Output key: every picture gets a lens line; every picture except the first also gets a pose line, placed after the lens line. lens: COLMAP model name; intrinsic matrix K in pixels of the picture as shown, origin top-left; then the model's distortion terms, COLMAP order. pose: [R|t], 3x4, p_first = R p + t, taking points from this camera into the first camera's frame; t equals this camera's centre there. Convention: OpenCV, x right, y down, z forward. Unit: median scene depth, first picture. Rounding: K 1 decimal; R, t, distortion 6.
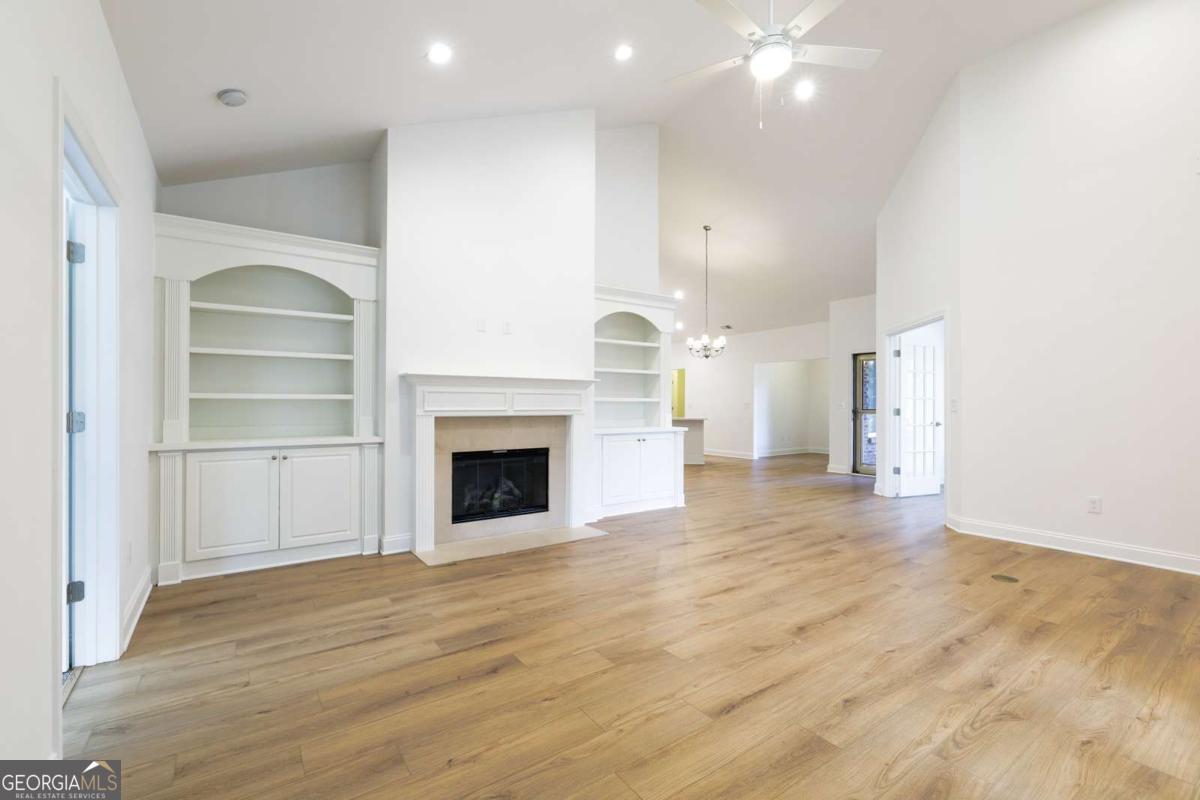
lens RADIAL K [[518.8, 0, 603.8], [0, 518.8, 407.0], [0, 0, 1]] dist [-0.007646, 0.002597]
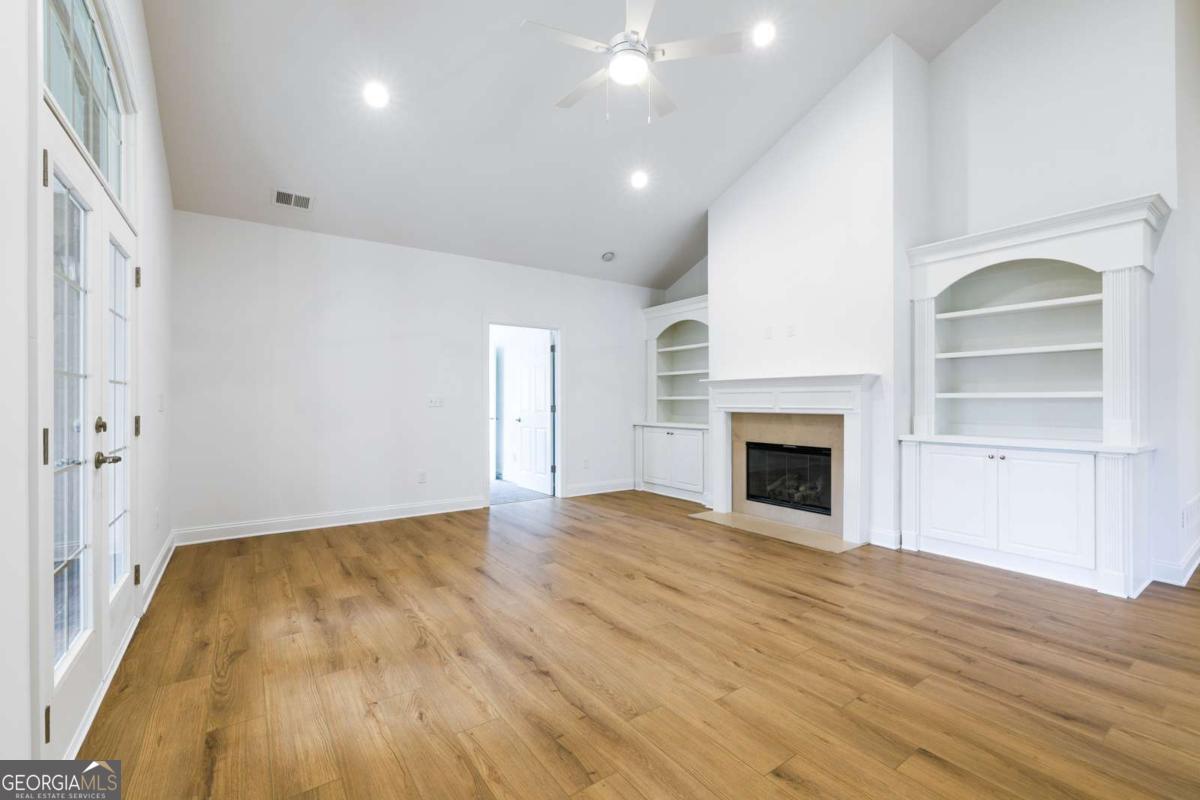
lens RADIAL K [[518.8, 0, 600.2], [0, 518.8, 400.0], [0, 0, 1]] dist [-0.007646, 0.002597]
pose [[-0.017205, -0.007927, -0.999821, 1.225410], [-0.003829, 0.999962, -0.007863, -0.000902], [0.999845, 0.003693, -0.017235, 0.866643]]
